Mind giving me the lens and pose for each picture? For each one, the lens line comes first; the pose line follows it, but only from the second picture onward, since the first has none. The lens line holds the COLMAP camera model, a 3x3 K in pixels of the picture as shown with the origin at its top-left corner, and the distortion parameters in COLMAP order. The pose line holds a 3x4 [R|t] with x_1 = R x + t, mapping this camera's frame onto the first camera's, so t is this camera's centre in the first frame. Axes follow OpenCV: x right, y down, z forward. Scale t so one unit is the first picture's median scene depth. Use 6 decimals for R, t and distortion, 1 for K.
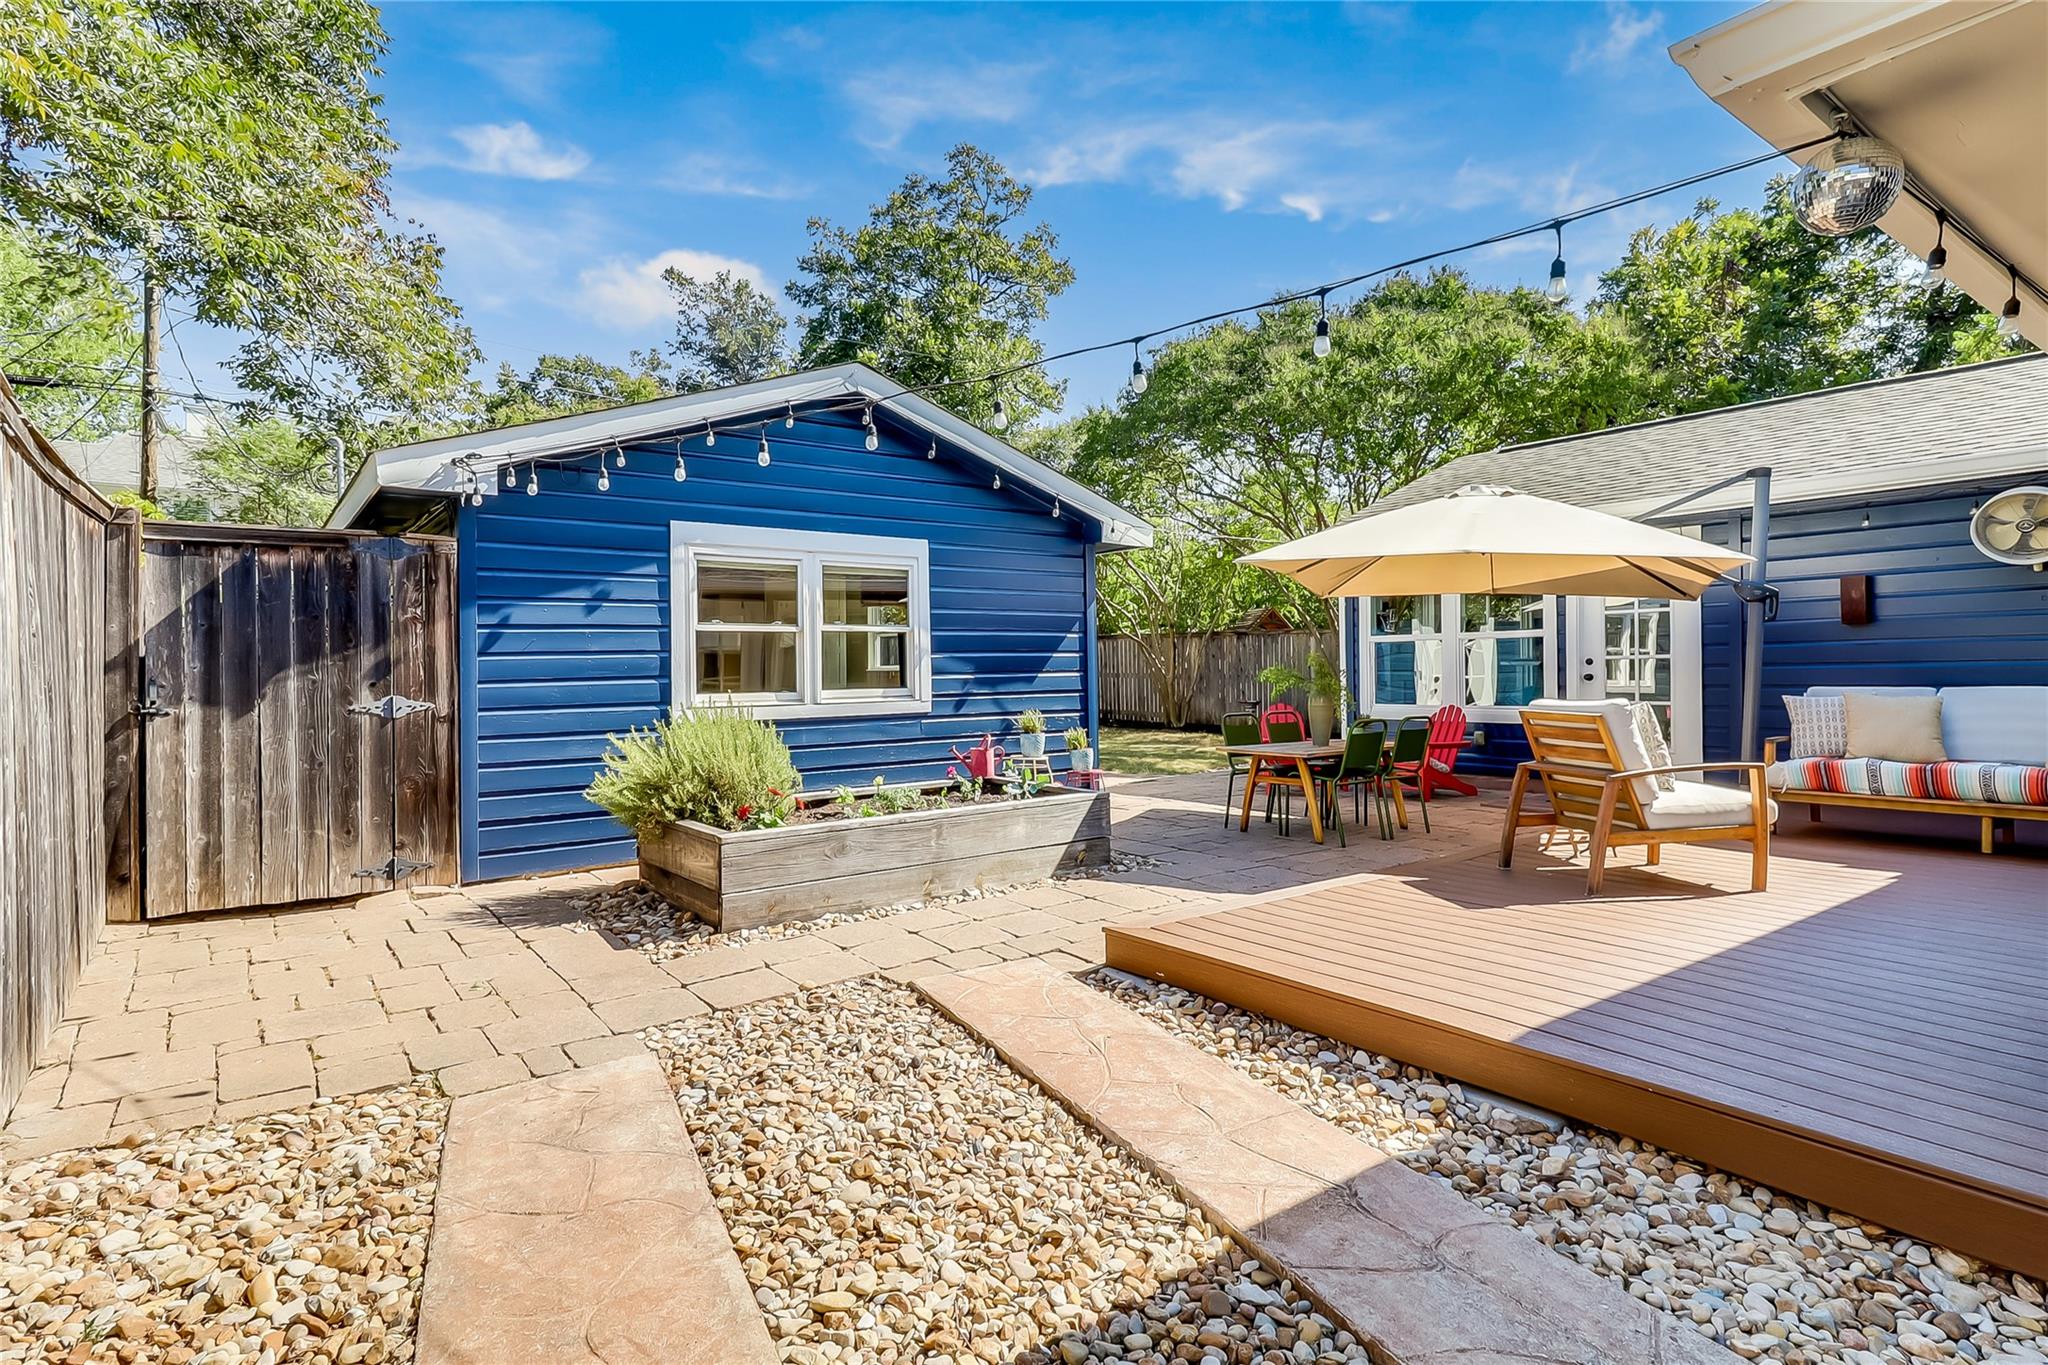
lens RADIAL K [[1063.4, 0, 1033.0], [0, 1063.4, 684.3], [0, 0, 1]] dist [0.028897, 0.000222]
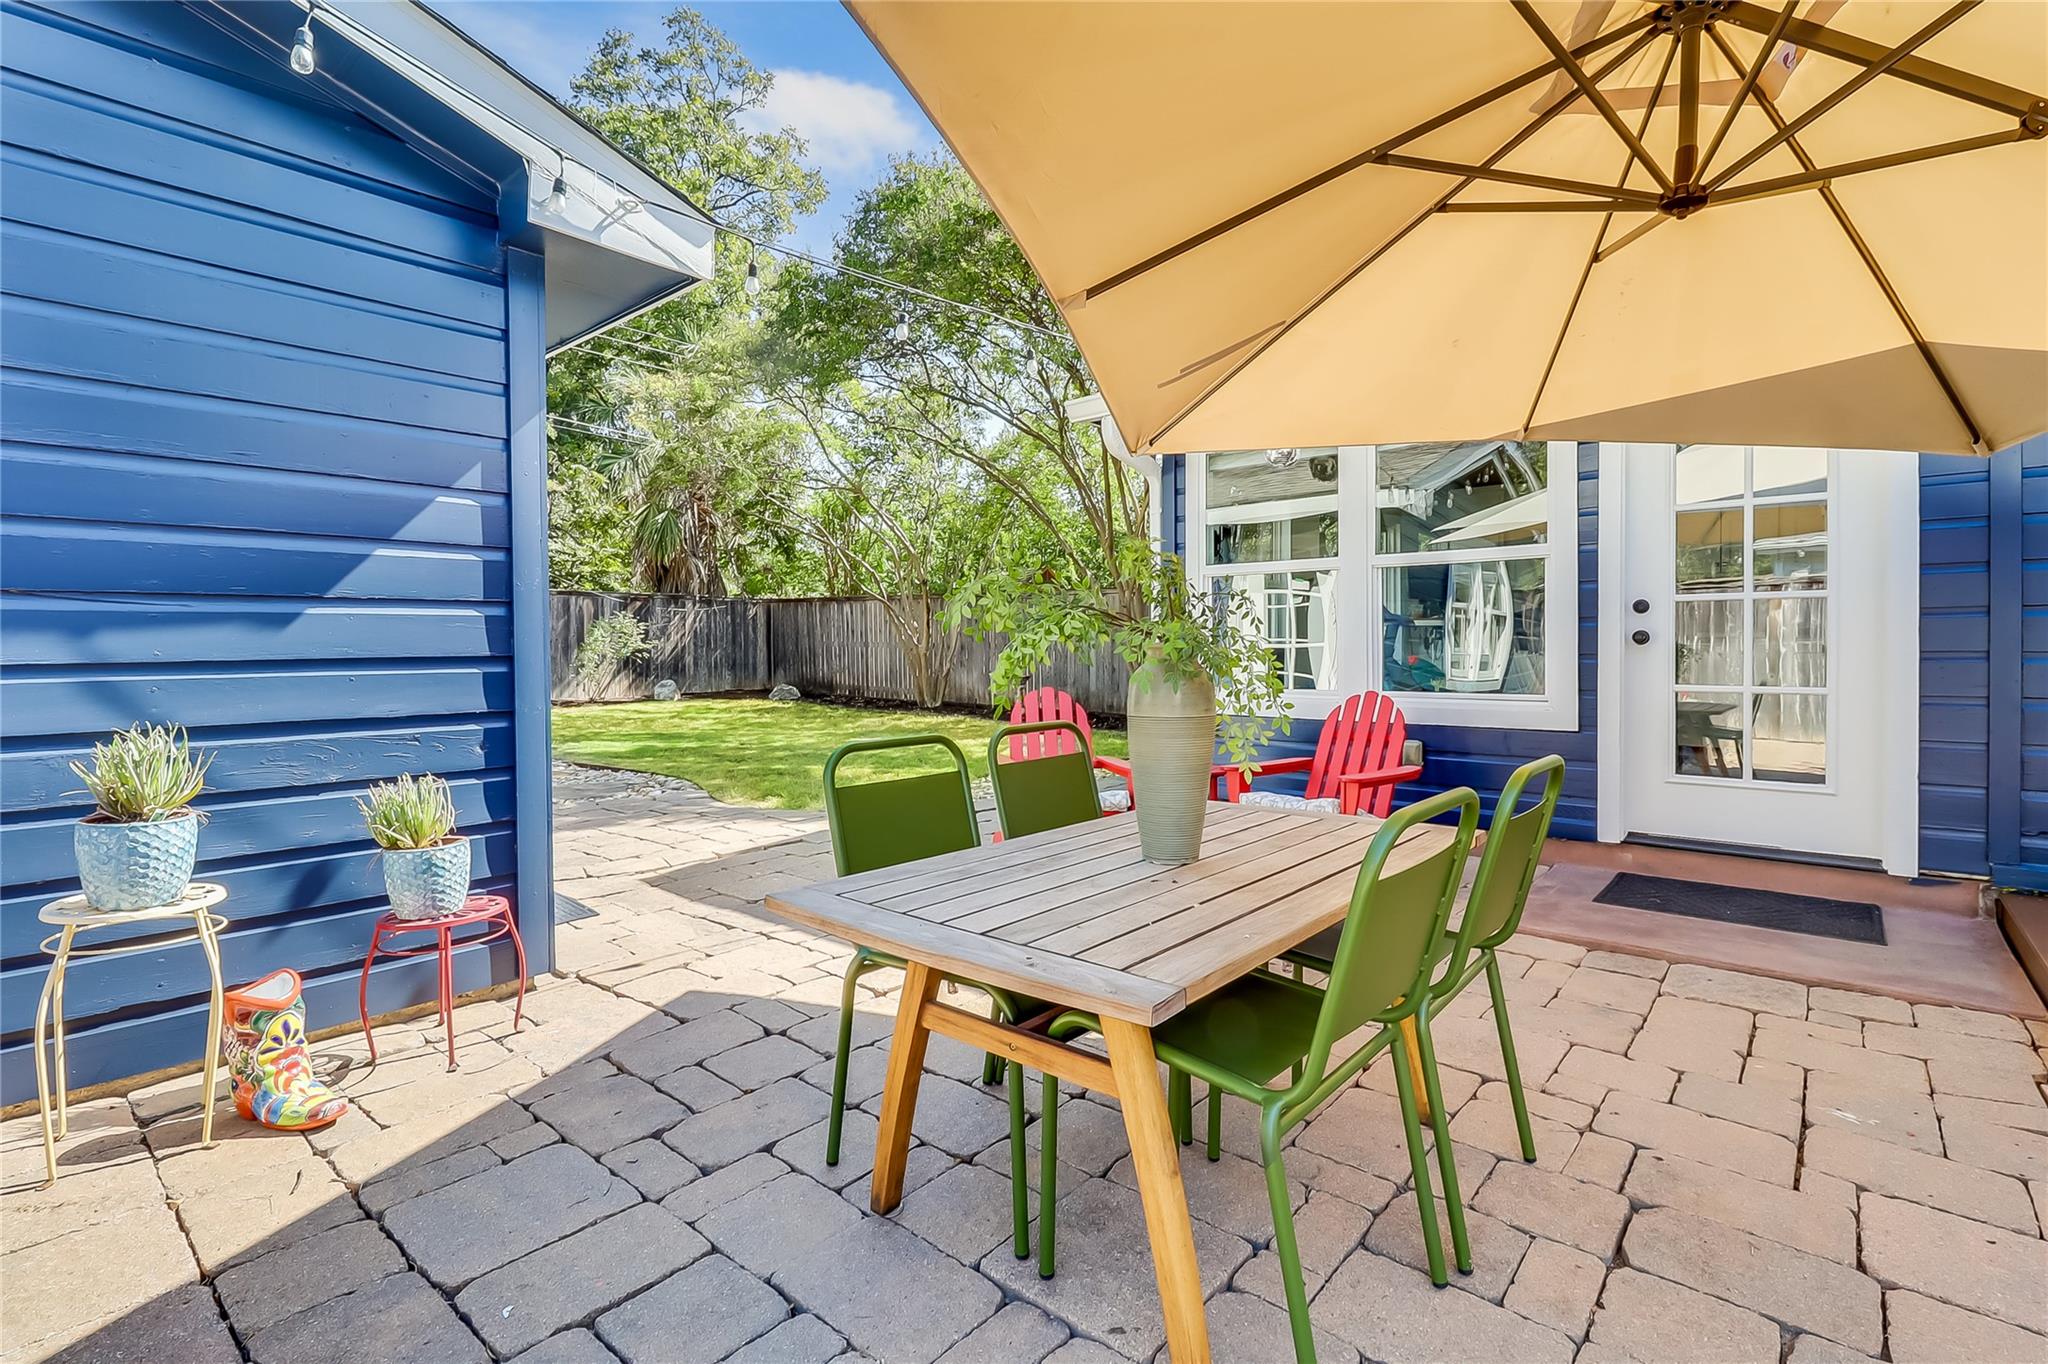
lens RADIAL K [[969.6, 0, 1056.2], [0, 969.6, 654.0], [0, 0, 1]] dist [0.021651, -0.000359]
pose [[0.974187, 0.006136, 0.225657, 0.058611], [-0.005202, 0.999975, -0.004737, 0.001913], [-0.225680, 0.003441, 0.974195, 0.241433]]
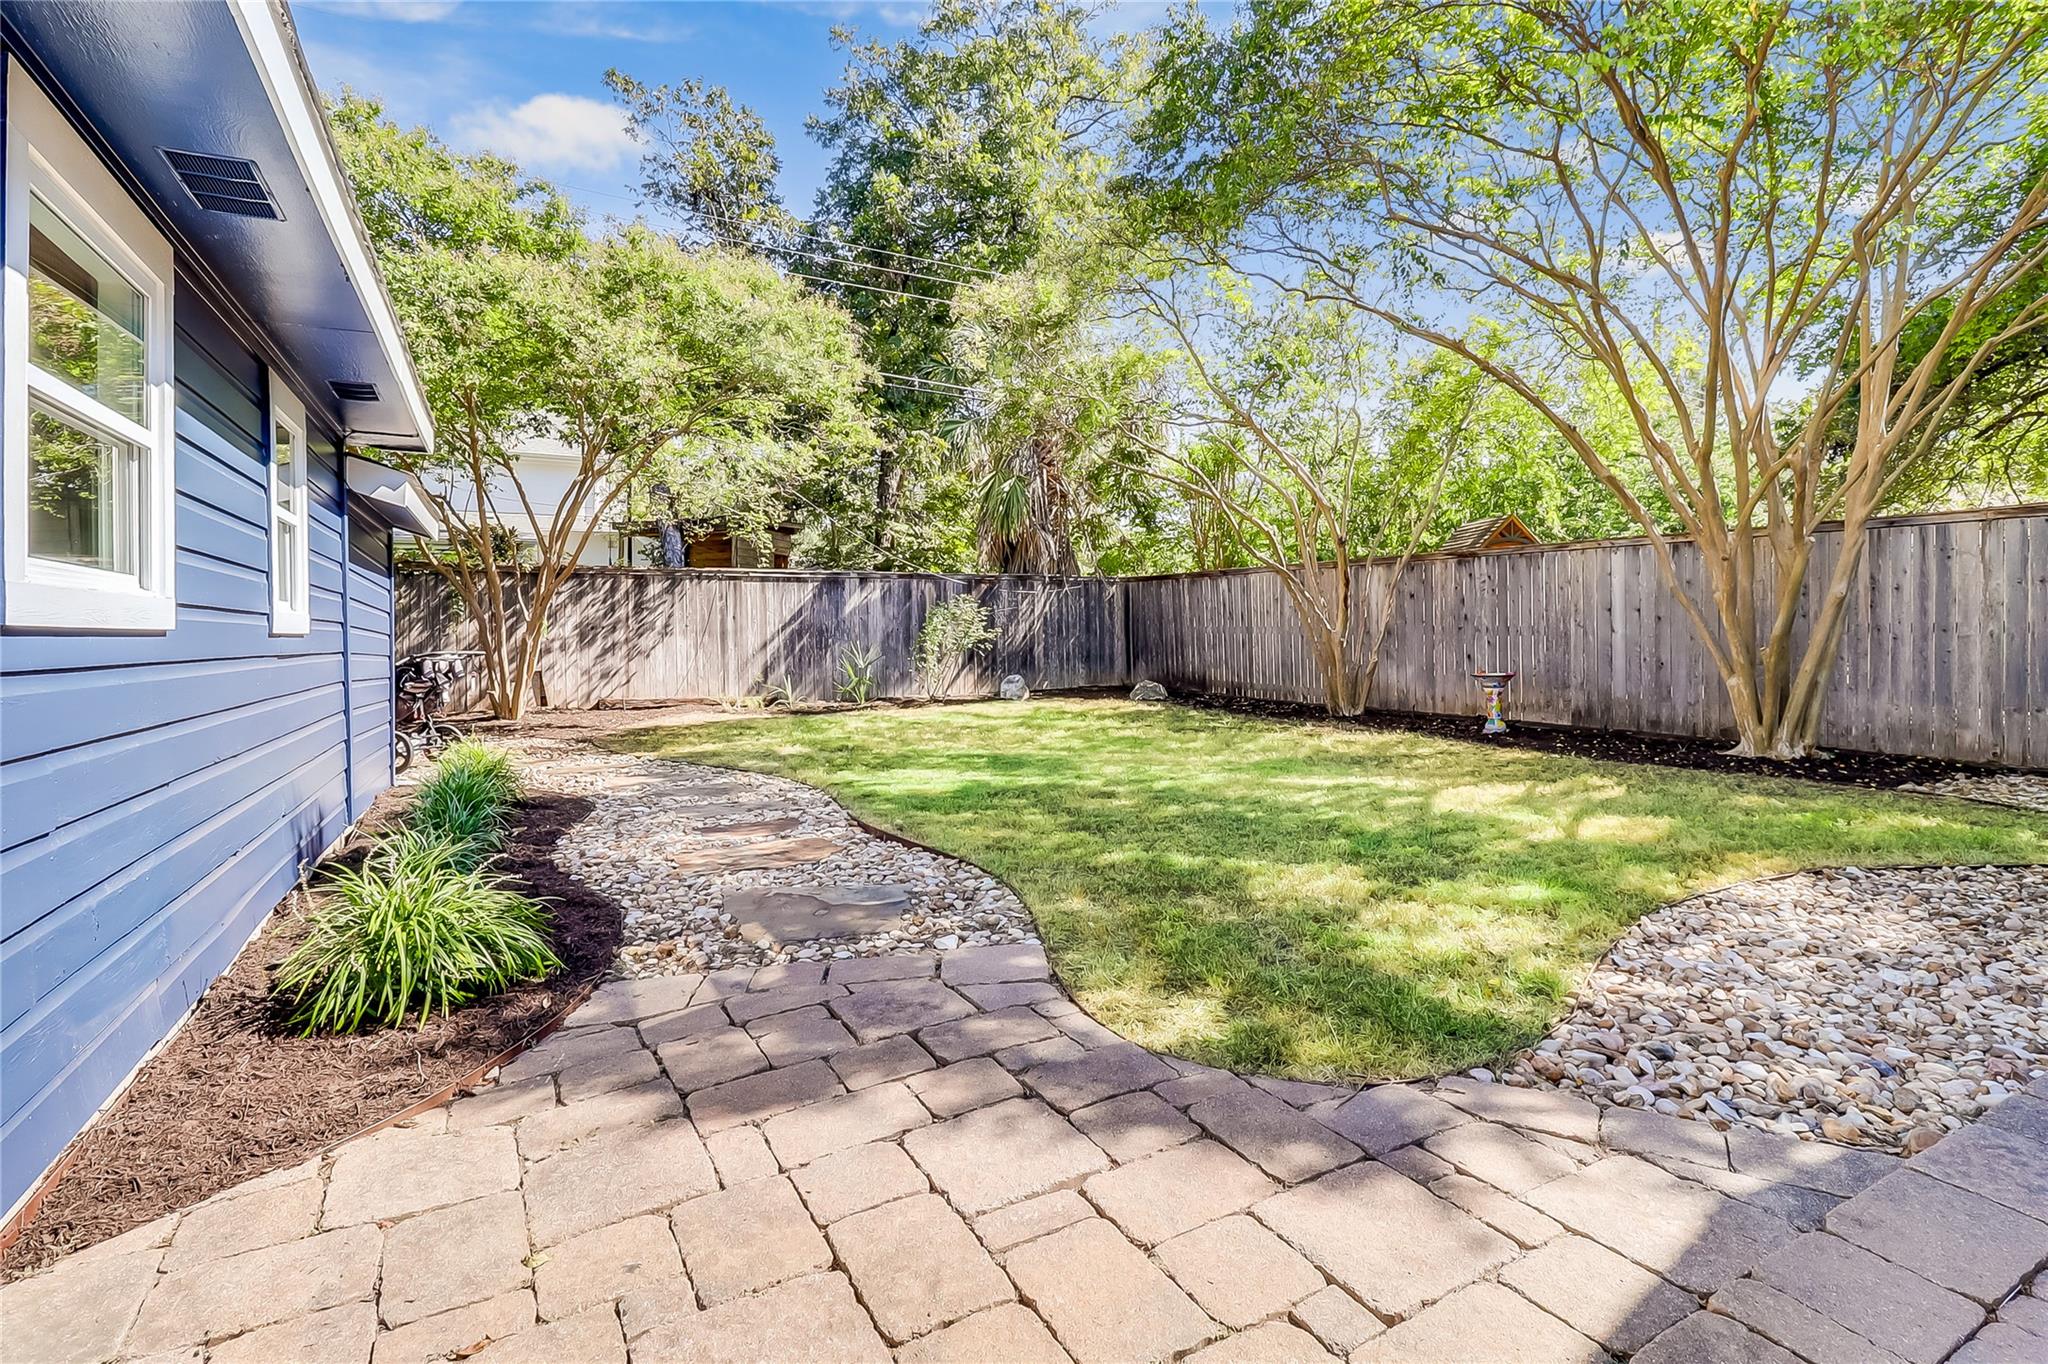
lens RADIAL K [[969.6, 0, 1038.4], [0, 969.6, 636.3], [0, 0, 1]] dist [0.021651, -0.000359]
pose [[0.990020, -0.005252, -0.140830, 0.038927], [0.004140, 0.999958, -0.008188, -0.000351], [0.140867, 0.007524, 0.990000, 0.428914]]
